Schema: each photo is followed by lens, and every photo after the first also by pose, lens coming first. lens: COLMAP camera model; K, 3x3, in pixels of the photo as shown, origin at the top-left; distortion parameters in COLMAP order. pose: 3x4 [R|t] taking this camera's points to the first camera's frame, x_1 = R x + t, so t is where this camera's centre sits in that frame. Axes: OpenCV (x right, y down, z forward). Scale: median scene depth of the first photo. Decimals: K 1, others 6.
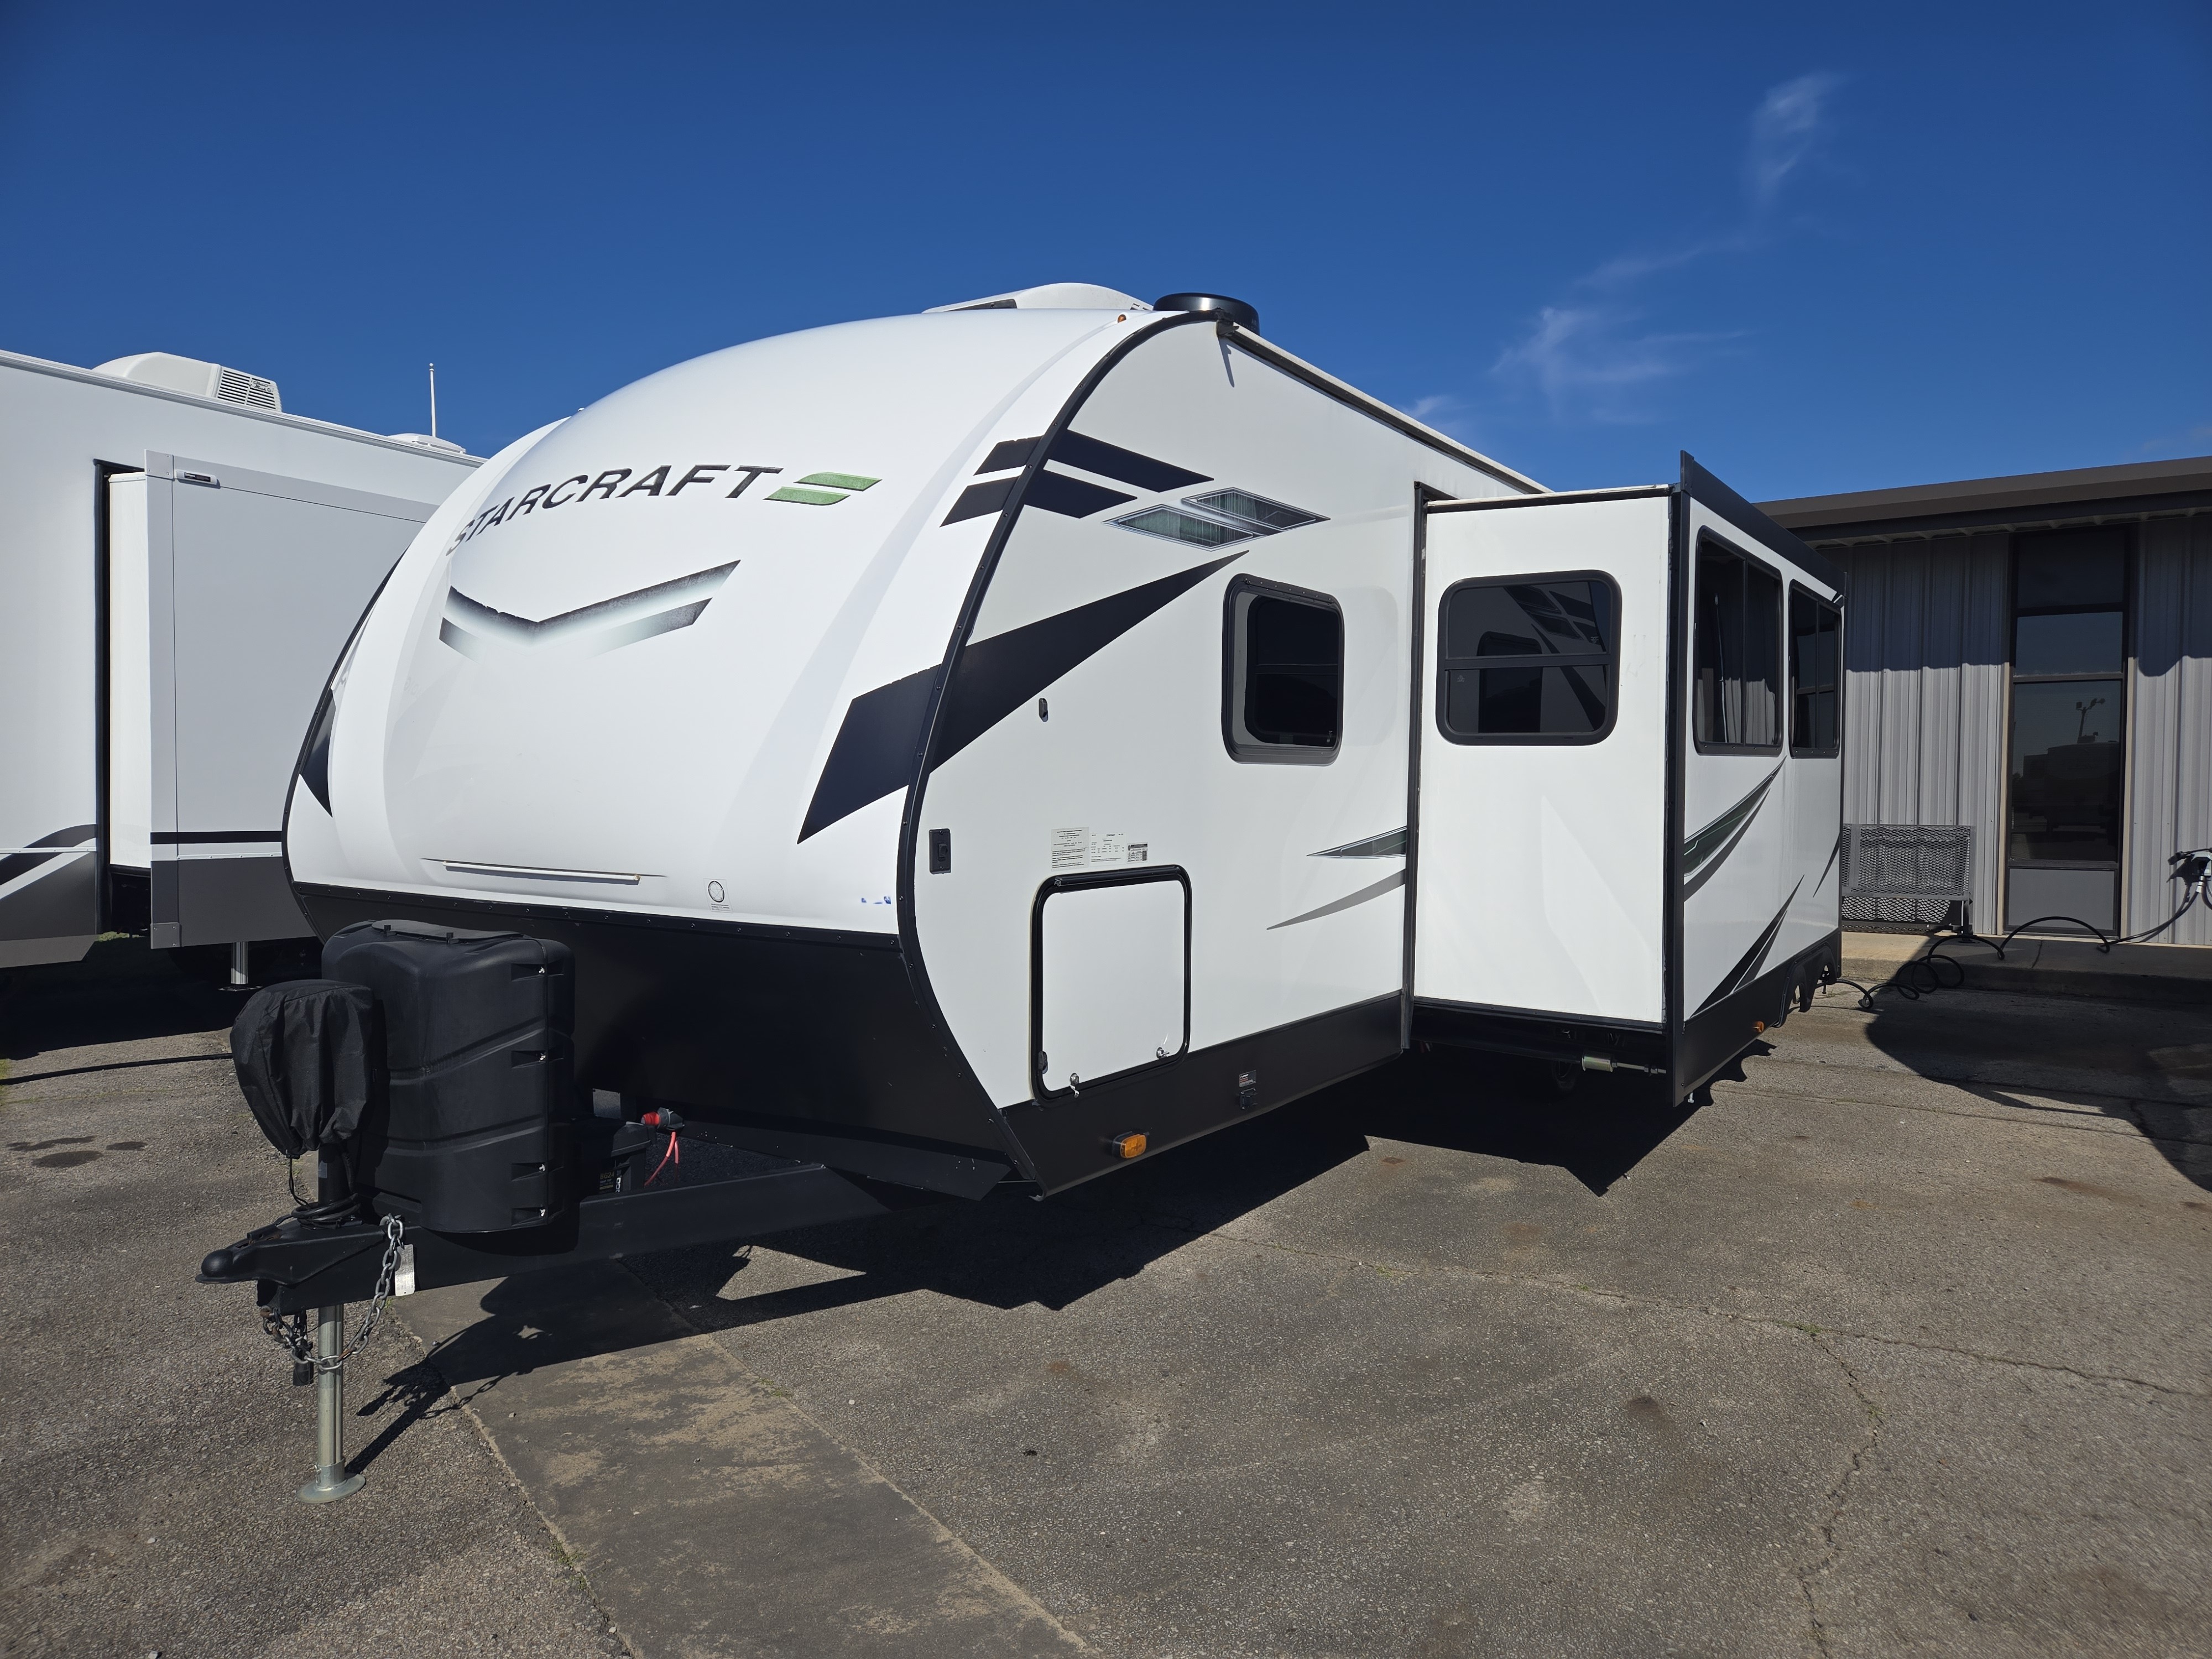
lens RADIAL K [[1484.5, 0, 1099.7], [0, 1484.5, 837.5], [0, 0, 1]] dist [0.074117, -0.064735]
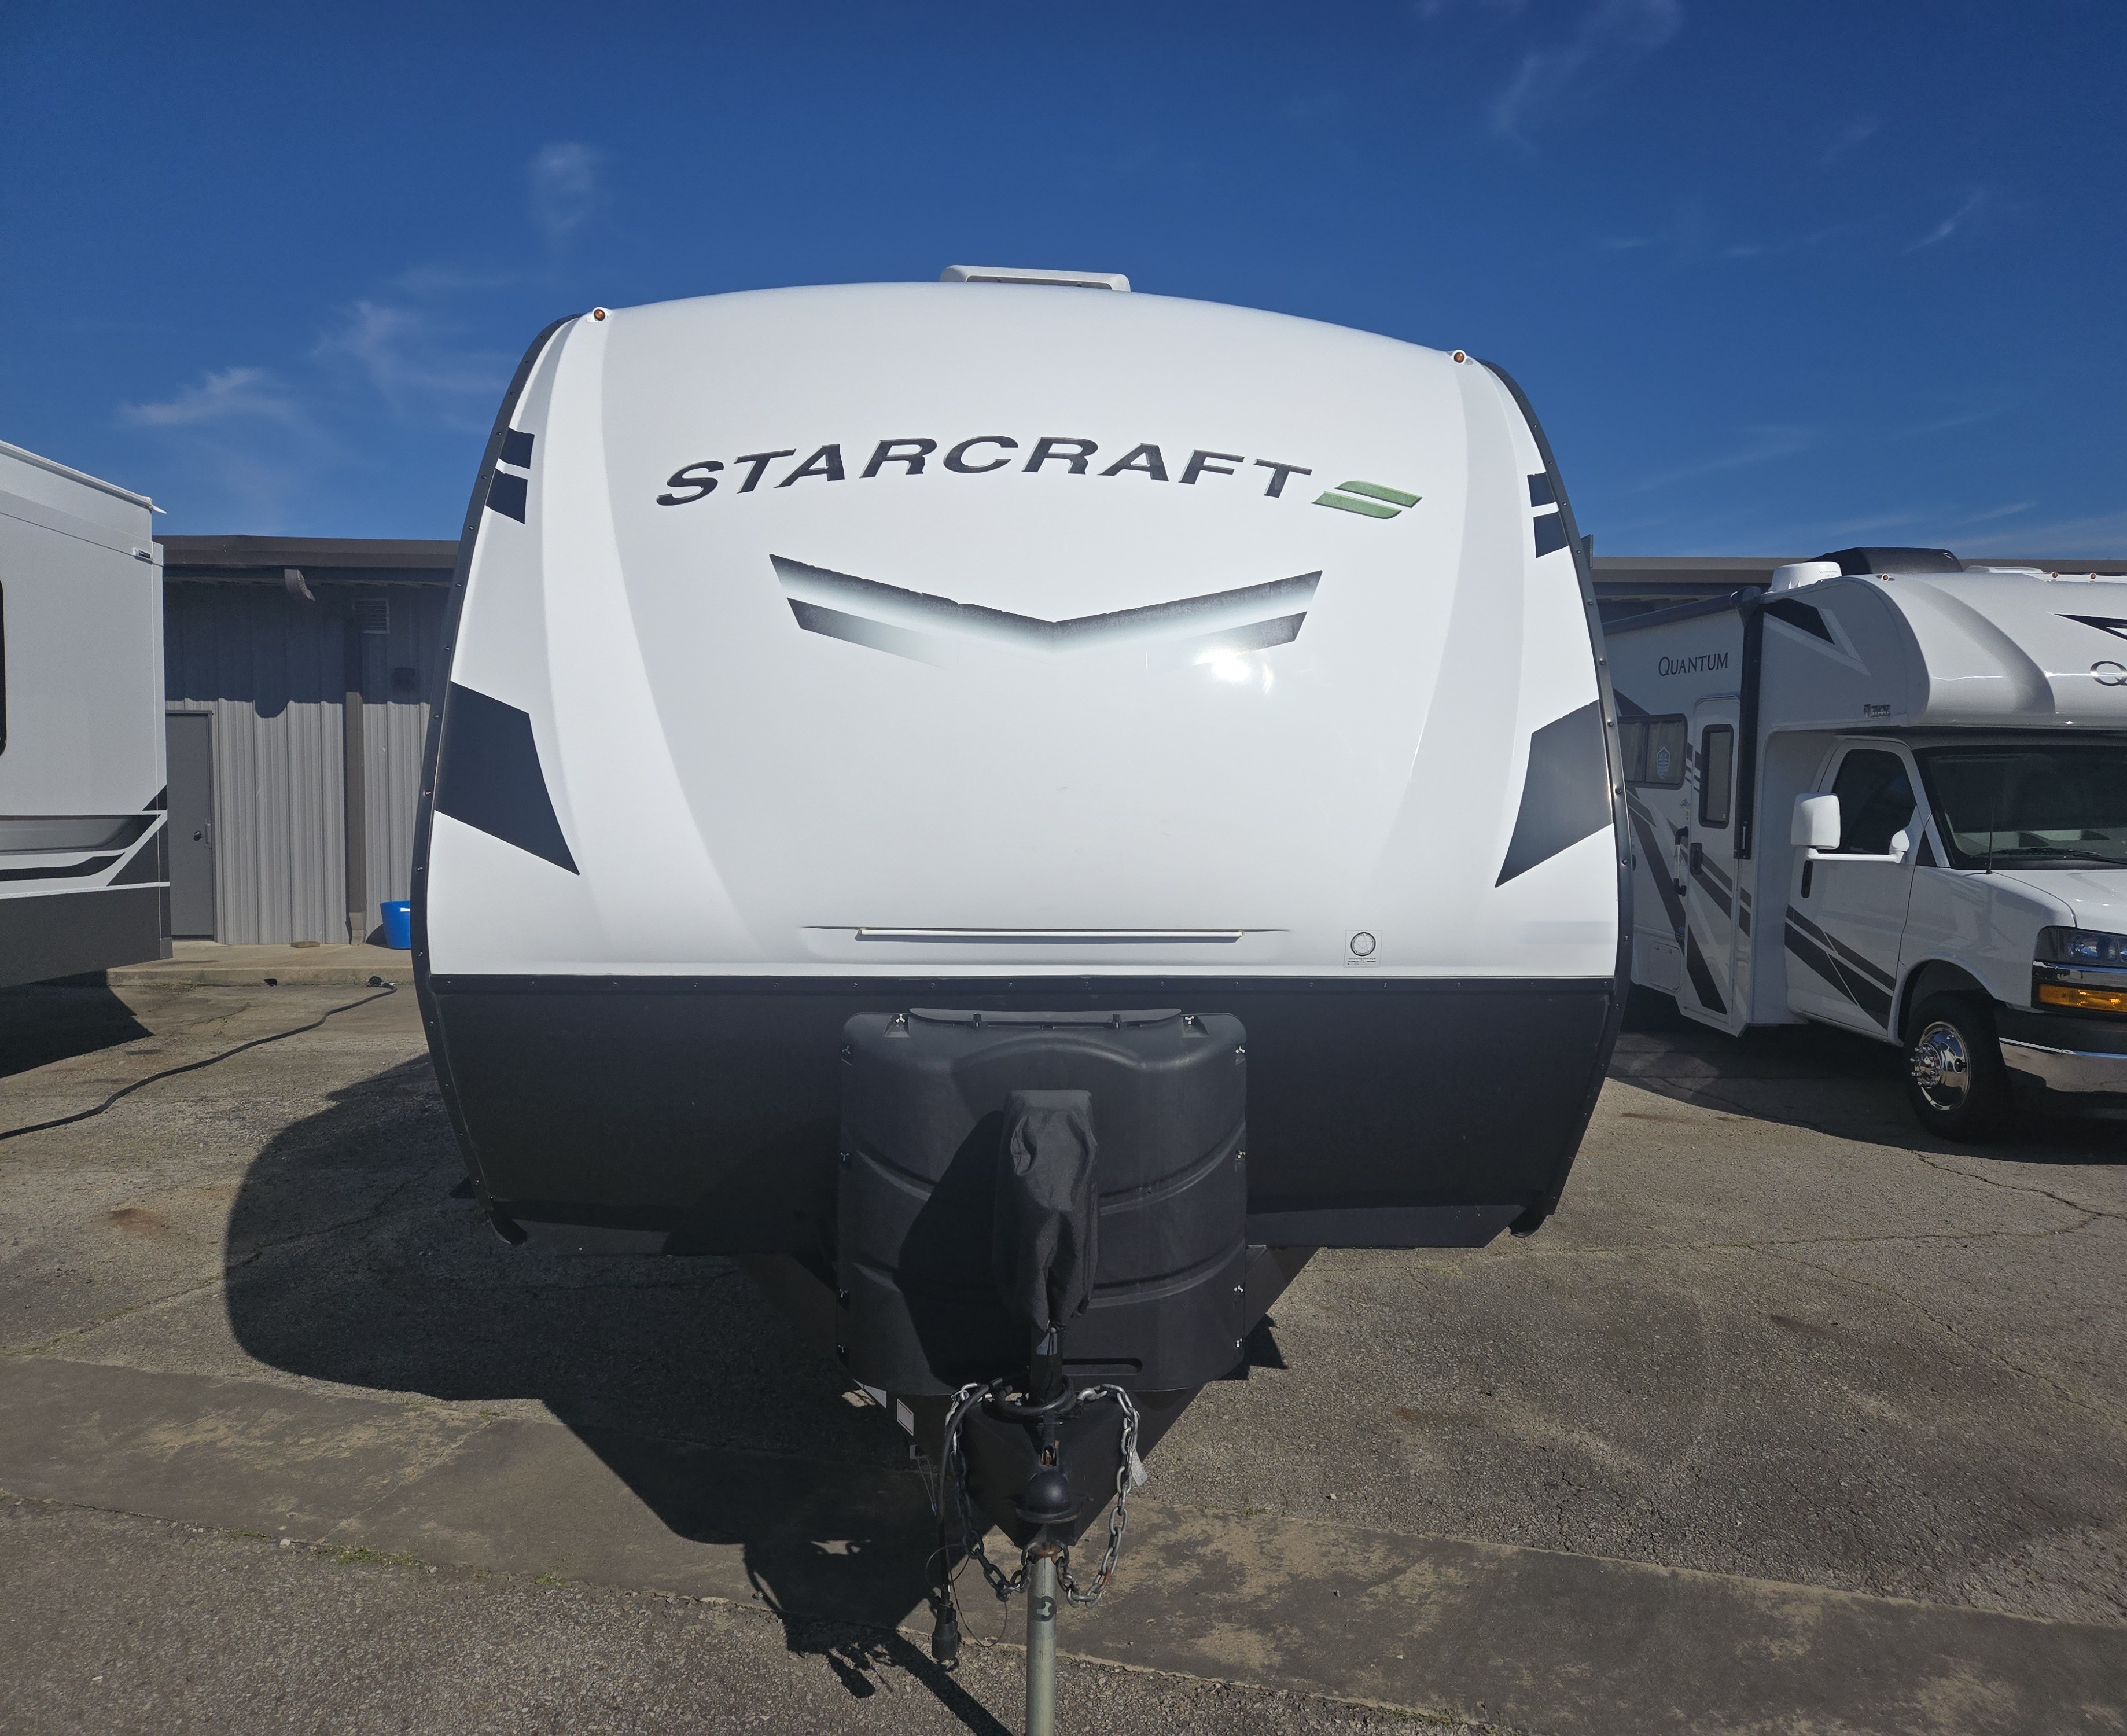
lens RADIAL K [[1561.3, 0, 1100.0], [0, 1561.3, 862.4], [0, 0, 1]] dist [0.070742, -0.058752]
pose [[0.781174, -0.023839, 0.623858, -0.868430], [0.024391, 0.999673, 0.007659, -0.021203], [-0.623837, 0.009233, 0.781500, 0.332637]]
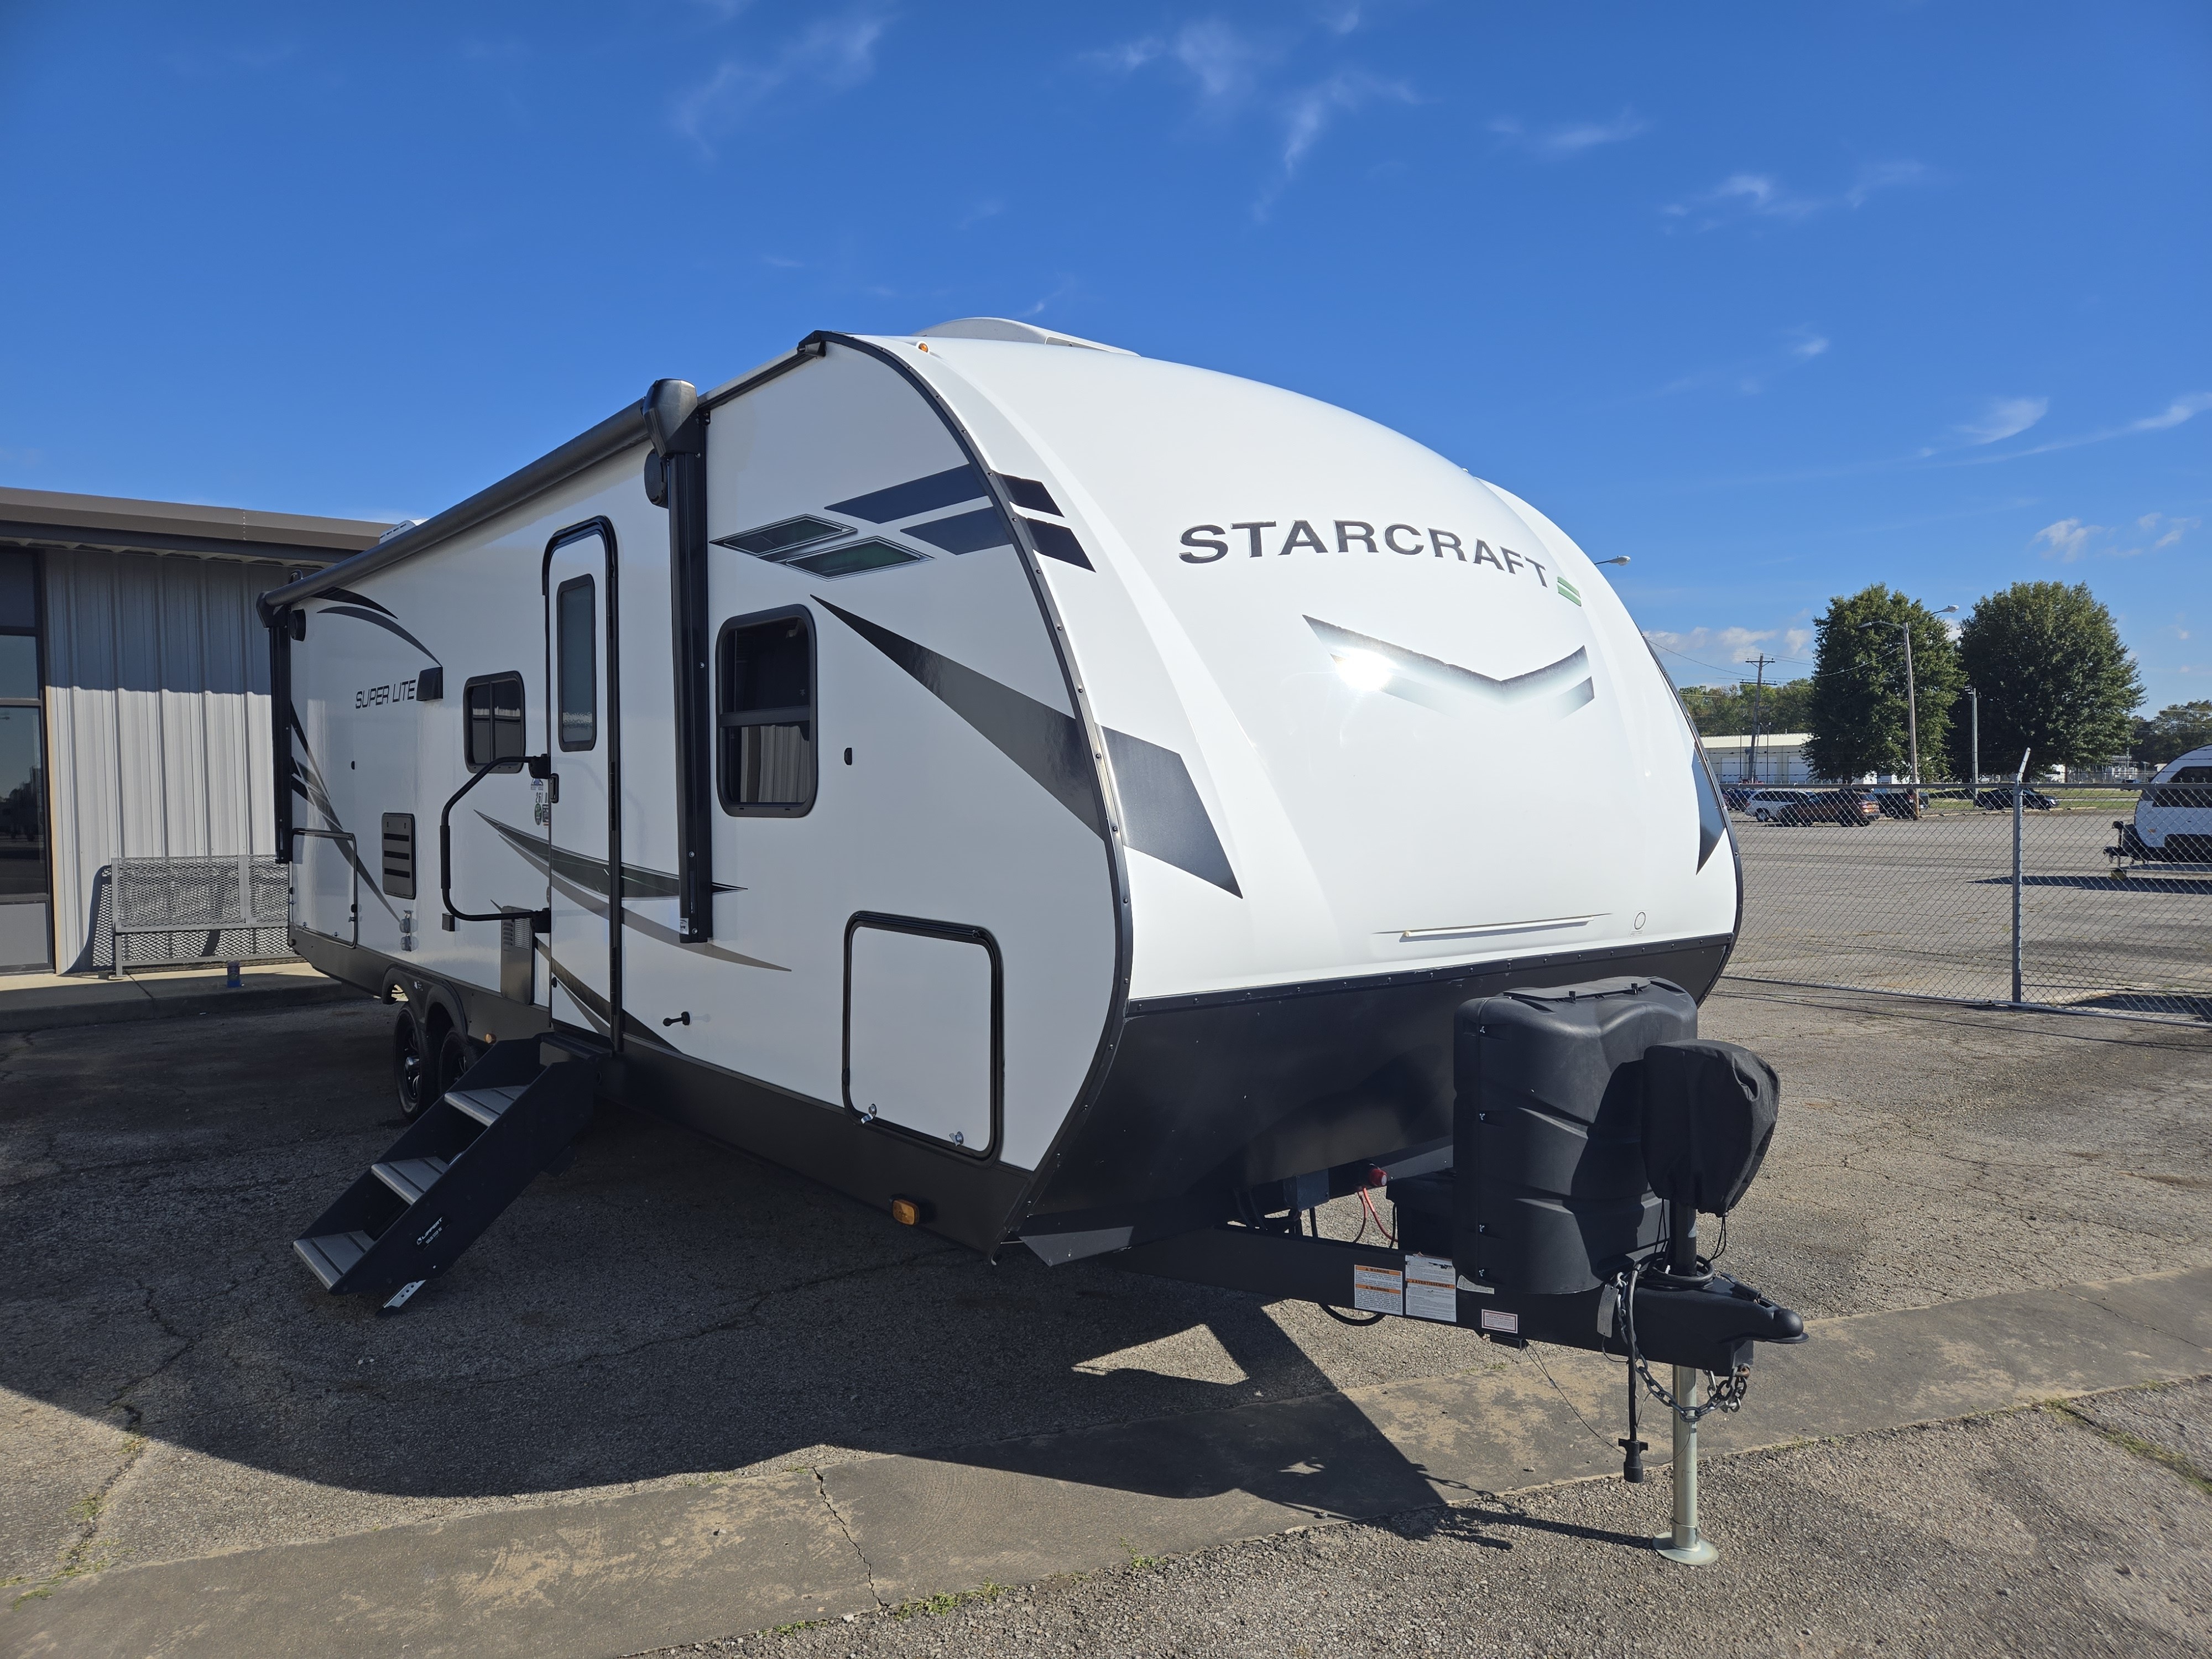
lens RADIAL K [[1484.5, 0, 1099.7], [0, 1484.5, 837.5], [0, 0, 1]] dist [0.074117, -0.064735]
pose [[0.296568, -0.036101, 0.954329, -1.403672], [0.051097, 0.998454, 0.021891, -0.072352], [-0.953644, 0.042272, 0.297954, 0.949833]]
